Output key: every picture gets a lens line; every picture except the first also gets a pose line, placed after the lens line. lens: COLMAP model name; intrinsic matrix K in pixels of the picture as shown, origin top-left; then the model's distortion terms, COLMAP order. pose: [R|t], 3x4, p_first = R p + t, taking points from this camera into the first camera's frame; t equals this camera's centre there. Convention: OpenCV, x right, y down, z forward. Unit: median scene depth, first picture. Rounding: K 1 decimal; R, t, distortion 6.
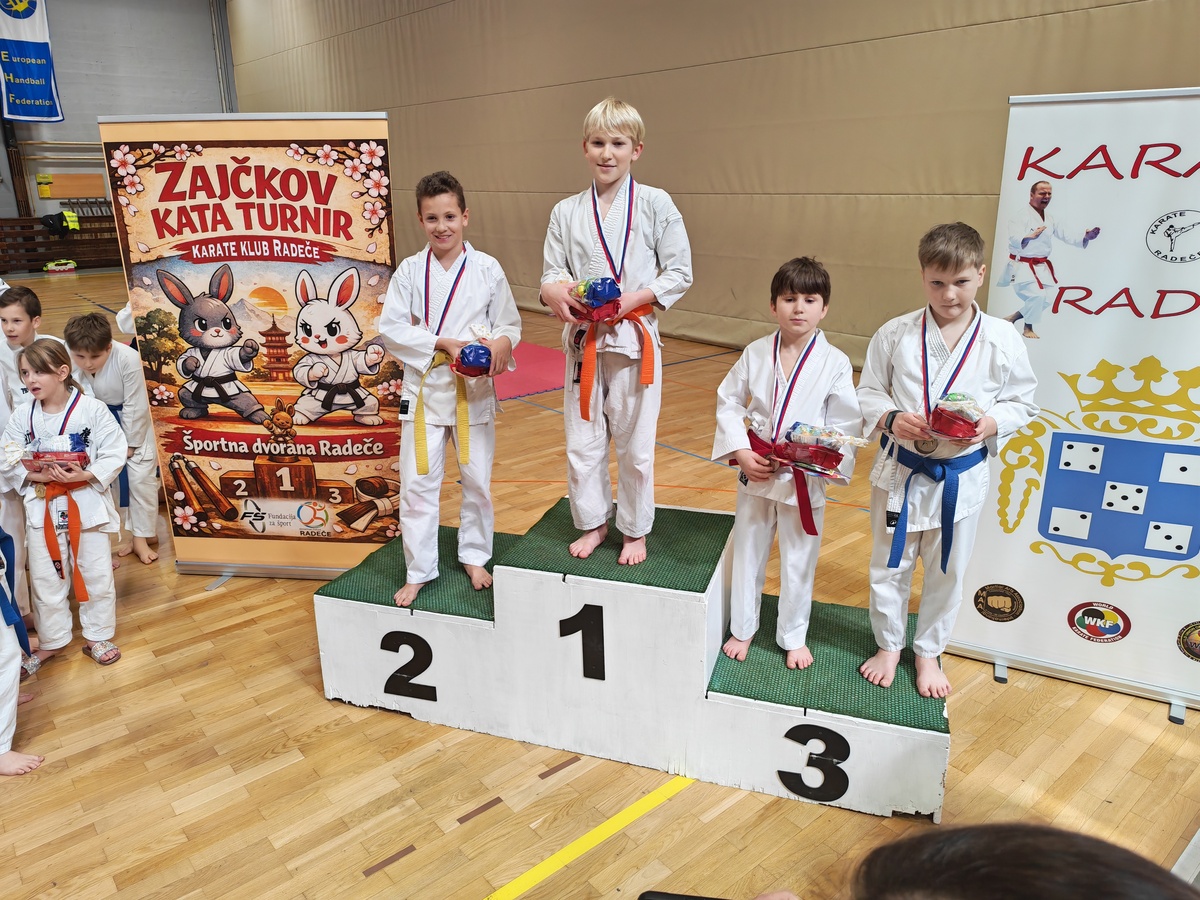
lens RADIAL K [[824.2, 0, 598.8], [0, 824.2, 437.2], [0, 0, 1]] dist [0.075666, -0.110997]
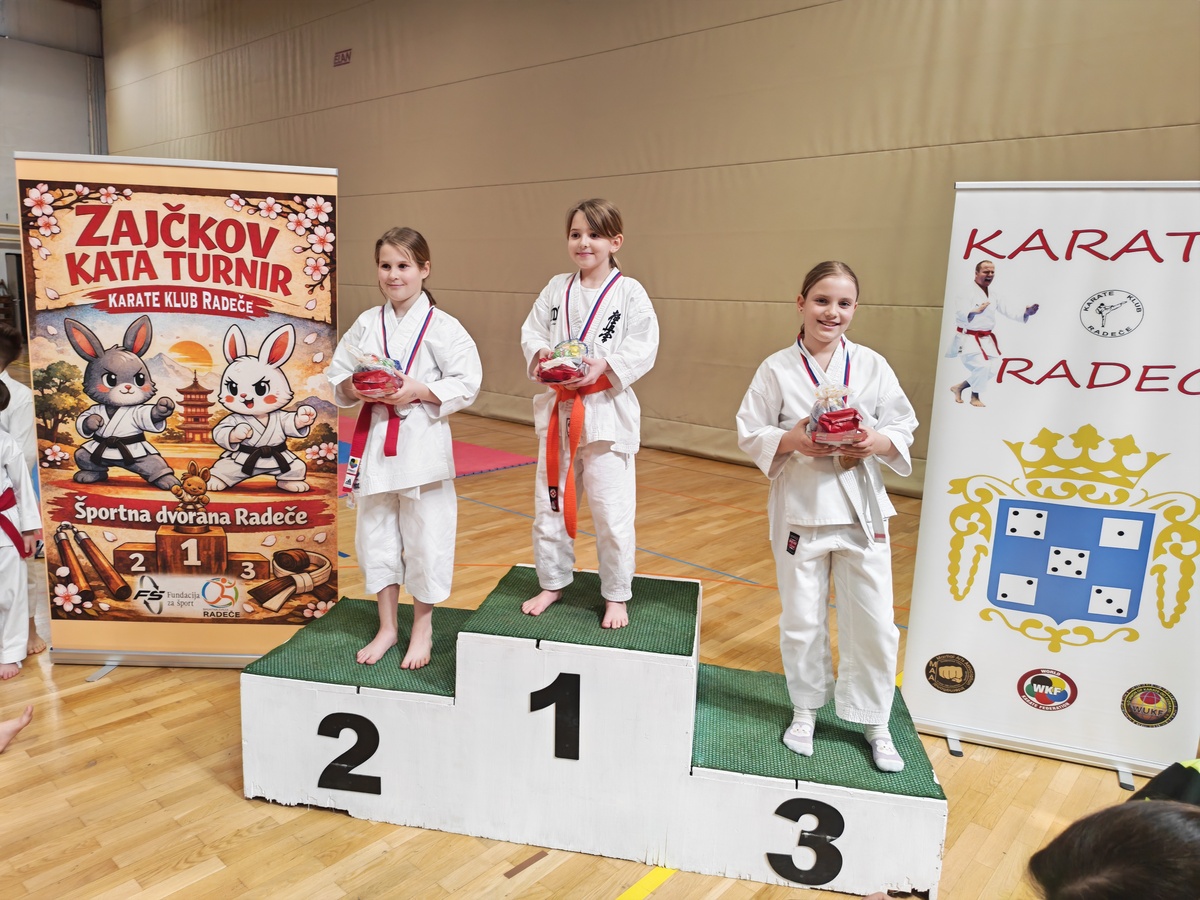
lens RADIAL K [[820.2, 0, 571.6], [0, 820.2, 437.3], [0, 0, 1]] dist [0.049161, -0.068979]
pose [[0.989322, 0.024462, 0.143677, -0.108322], [-0.005104, 0.991024, -0.133587, 0.047701], [-0.145656, 0.131427, 0.980567, 0.047427]]
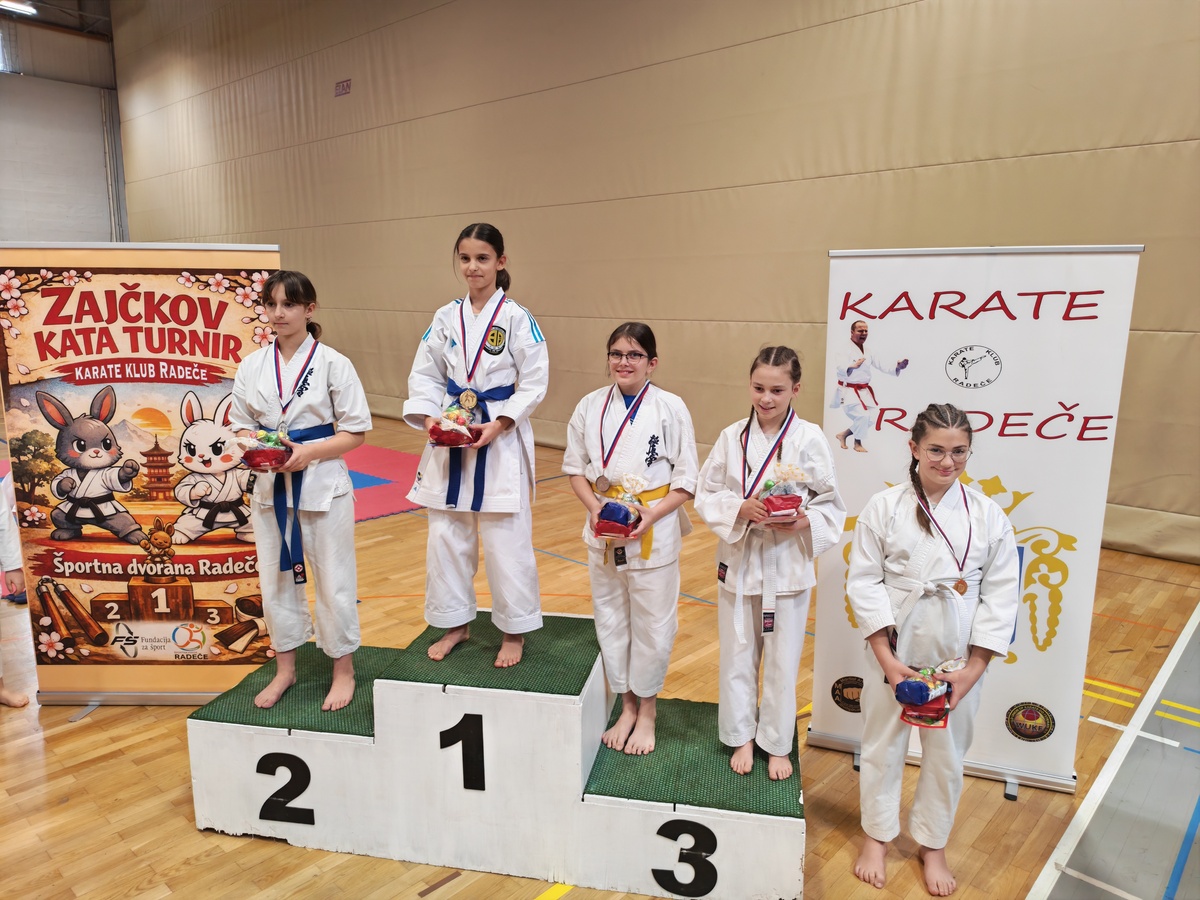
lens RADIAL K [[828.4, 0, 614.8], [0, 828.4, 438.0], [0, 0, 1]] dist [0.039101, -0.060822]
pose [[0.991050, -0.006859, 0.133313, 0.024254], [0.024058, 0.991503, -0.127837, -0.001125], [-0.131304, 0.129901, 0.982795, -0.063585]]
